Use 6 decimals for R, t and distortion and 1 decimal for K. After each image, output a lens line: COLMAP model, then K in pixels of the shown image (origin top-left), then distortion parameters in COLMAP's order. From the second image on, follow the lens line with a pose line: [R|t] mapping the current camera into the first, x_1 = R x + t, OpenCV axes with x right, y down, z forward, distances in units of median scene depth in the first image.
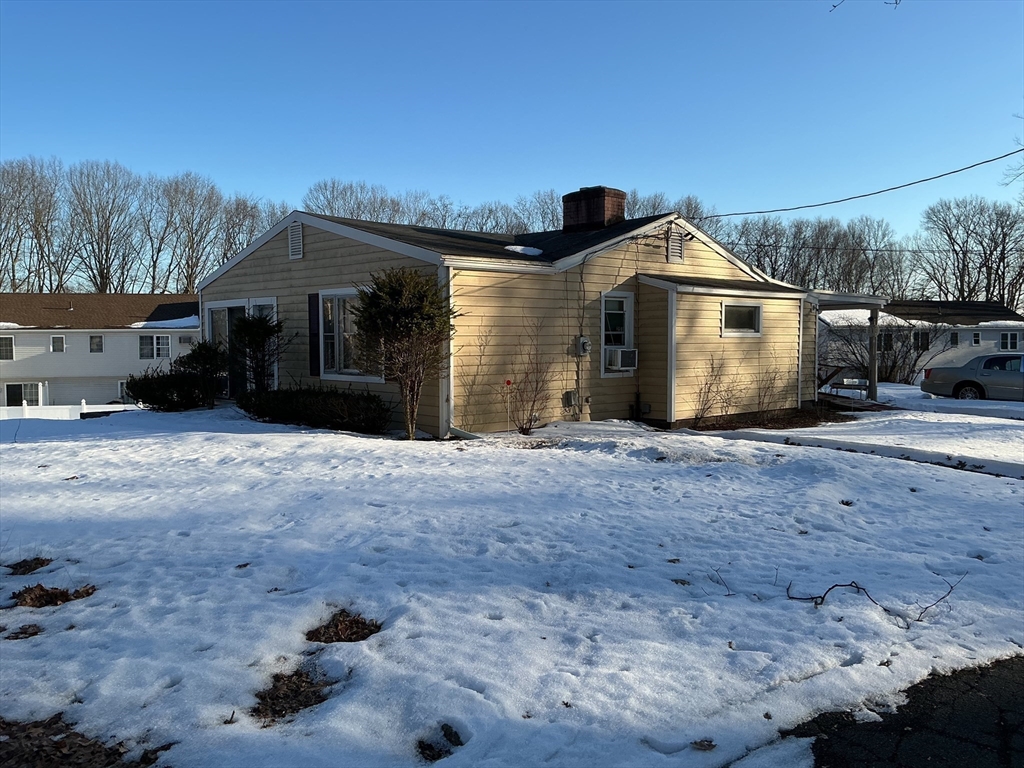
lens RADIAL K [[864.5, 0, 515.9], [0, 864.5, 375.1], [0, 0, 1]] dist [0.108046, -0.183908]
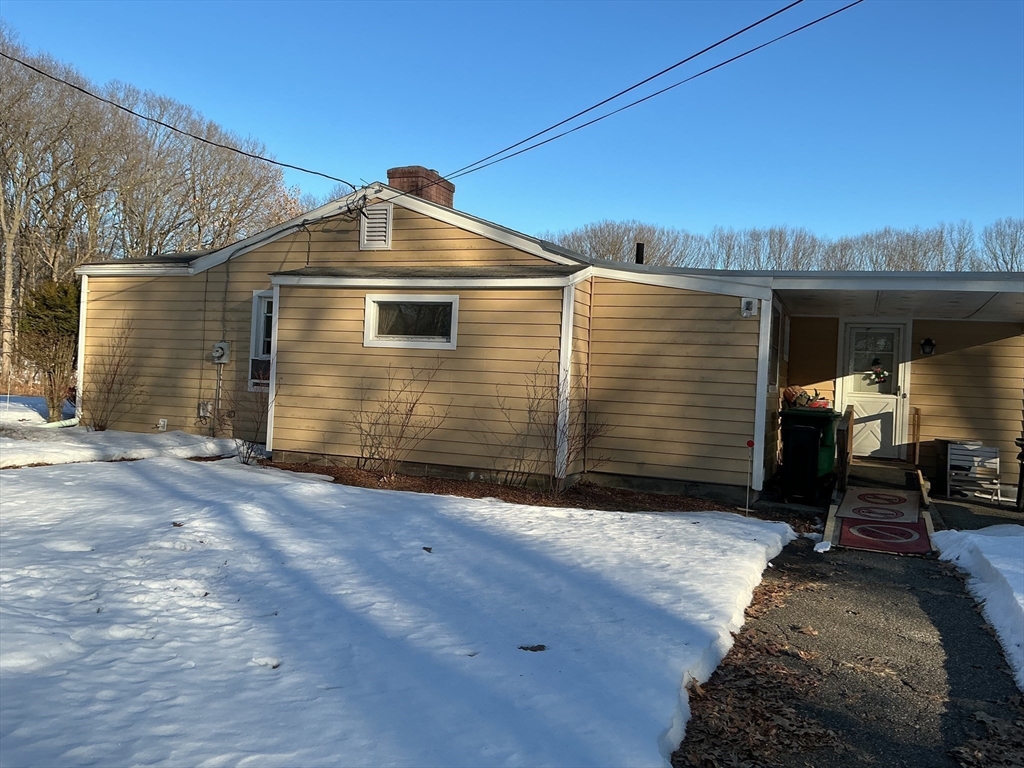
lens RADIAL K [[864.5, 0, 515.9], [0, 864.5, 375.1], [0, 0, 1]] dist [0.108046, -0.183908]
pose [[0.418158, 0.012004, -0.908295, 1.031461], [-0.089013, 0.995642, -0.027822, -0.012118], [0.904002, 0.092484, 0.417404, 0.903836]]
